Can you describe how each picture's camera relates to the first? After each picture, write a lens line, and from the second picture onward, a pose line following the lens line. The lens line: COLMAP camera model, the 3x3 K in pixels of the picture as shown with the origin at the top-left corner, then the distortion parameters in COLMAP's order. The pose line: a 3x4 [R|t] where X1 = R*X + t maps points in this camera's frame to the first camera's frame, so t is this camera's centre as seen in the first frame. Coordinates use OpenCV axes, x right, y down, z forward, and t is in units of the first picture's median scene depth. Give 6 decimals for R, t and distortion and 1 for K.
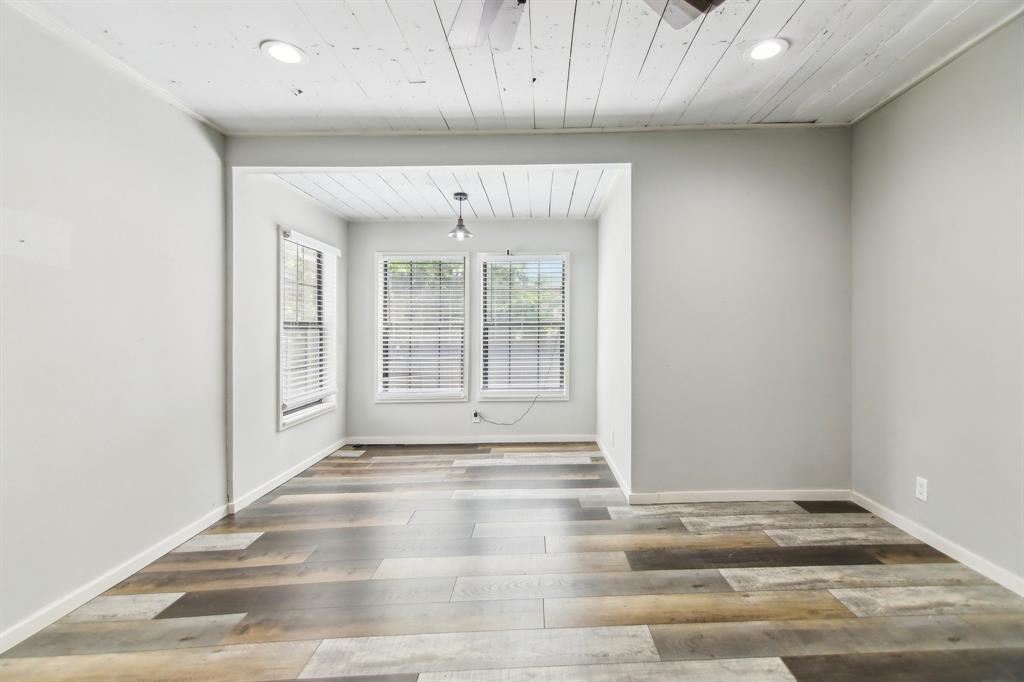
lens RADIAL K [[447.5, 0, 552.0], [0, 447.5, 327.1], [0, 0, 1]] dist [0.015860, -0.011368]
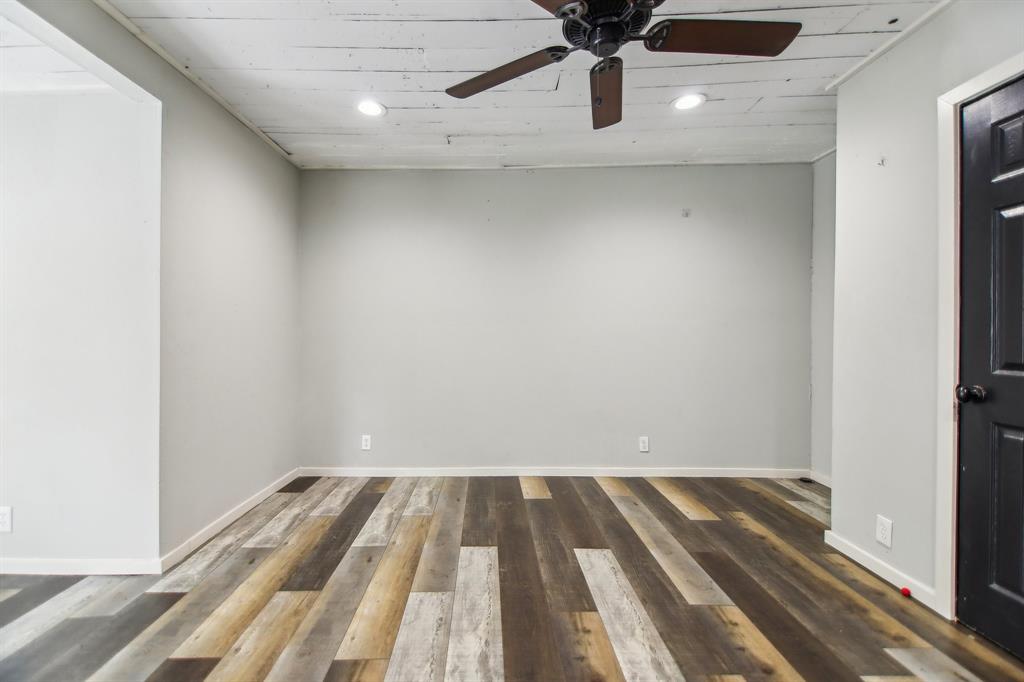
lens RADIAL K [[442.7, 0, 488.4], [0, 442.7, 336.4], [0, 0, 1]] dist [0.021898, -0.015206]
pose [[0.033331, 0.011322, 0.999380, -0.566981], [-0.006316, 0.999918, -0.011117, 0.017673], [-0.999424, -0.005942, 0.033399, 0.478613]]
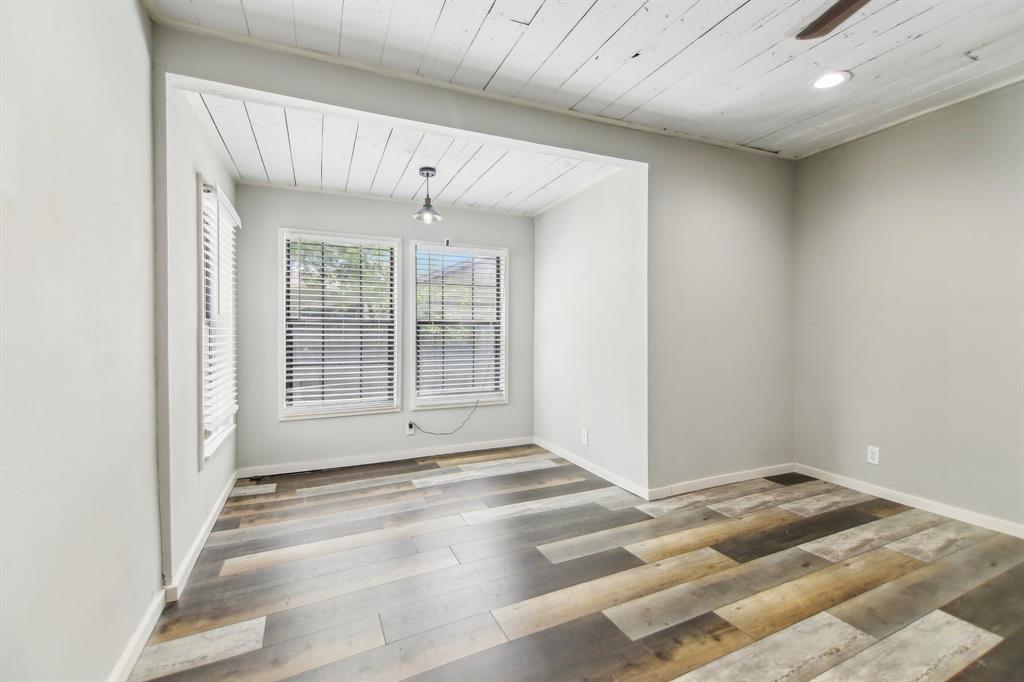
lens RADIAL K [[440.5, 0, 519.6], [0, 440.5, 334.0], [0, 0, 1]] dist [0.026506, -0.014791]
pose [[0.918403, 0.004930, 0.395615, -0.525259], [-0.008785, 0.999930, 0.007933, 0.013137], [-0.395548, -0.010761, 0.918382, 0.211816]]
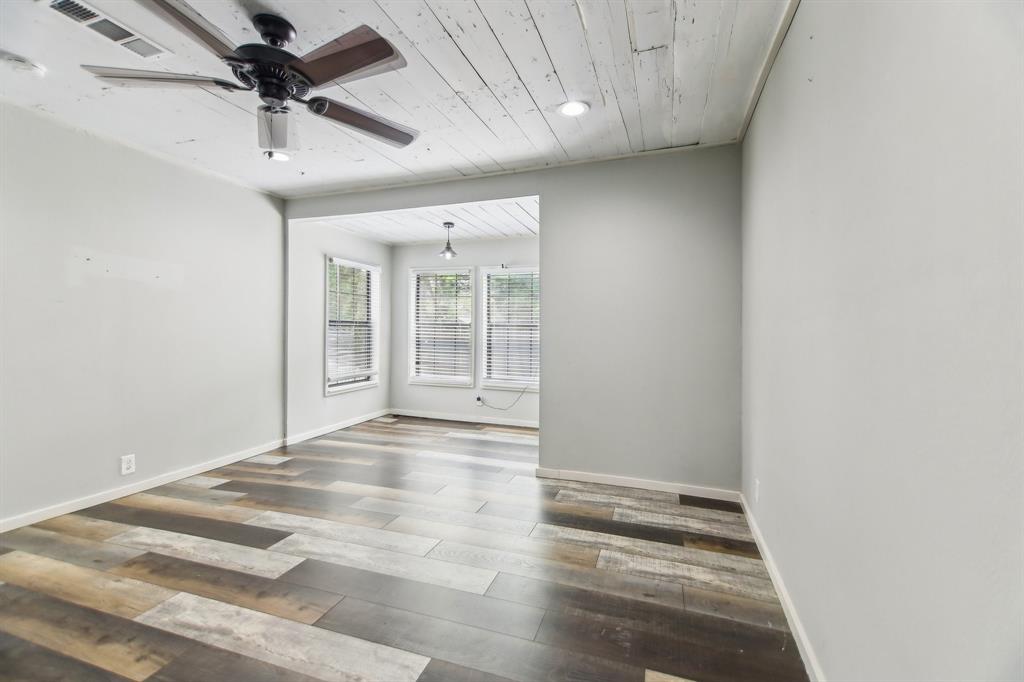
lens RADIAL K [[437.0, 0, 516.9], [0, 437.0, 328.4], [0, 0, 1]] dist [0.024219, -0.014477]
pose [[0.937286, 0.021928, -0.347871, 0.562699], [-0.020813, 0.999759, 0.006943, -0.012860], [0.347940, 0.000732, 0.937517, -0.137904]]
